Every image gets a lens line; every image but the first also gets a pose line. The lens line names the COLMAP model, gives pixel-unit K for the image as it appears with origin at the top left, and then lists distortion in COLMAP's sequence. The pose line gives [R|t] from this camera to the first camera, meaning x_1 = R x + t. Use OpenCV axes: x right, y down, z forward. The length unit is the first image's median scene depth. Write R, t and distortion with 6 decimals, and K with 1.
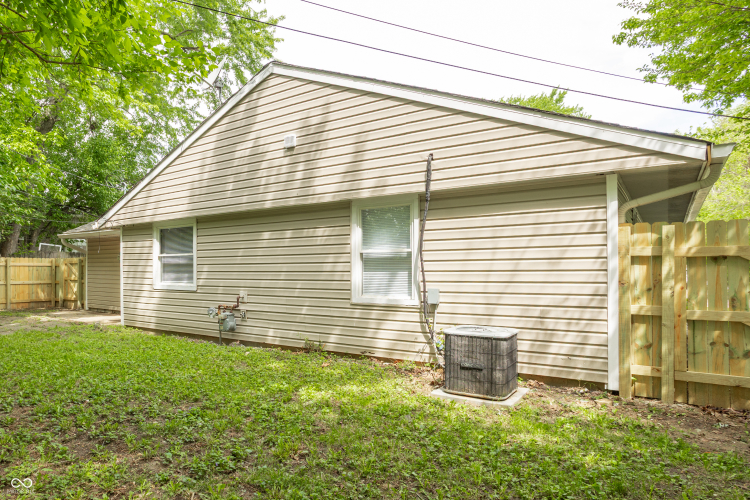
lens RADIAL K [[369.5, 0, 376.7], [0, 369.5, 239.9], [0, 0, 1]] dist [-0.042625, 0.025264]
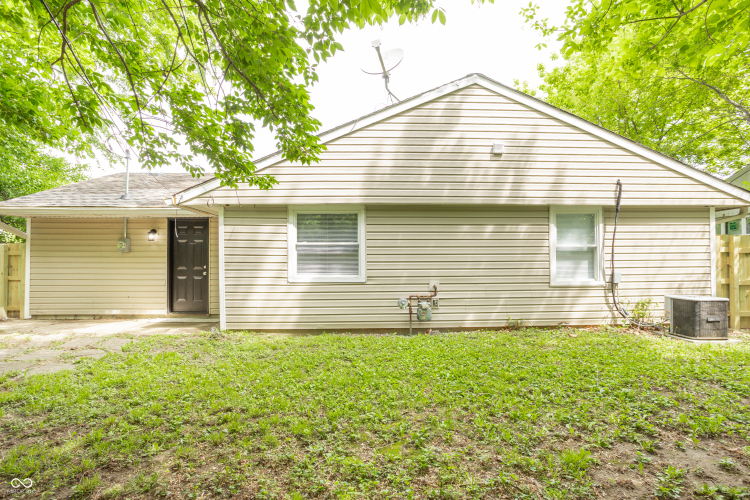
lens RADIAL K [[369.5, 0, 376.7], [0, 369.5, 239.9], [0, 0, 1]] dist [-0.042625, 0.025264]
pose [[0.859757, 0.044258, 0.508782, -1.229943], [-0.038827, 0.999019, -0.021291, 0.063107], [-0.509225, -0.001450, 0.860632, 0.219400]]
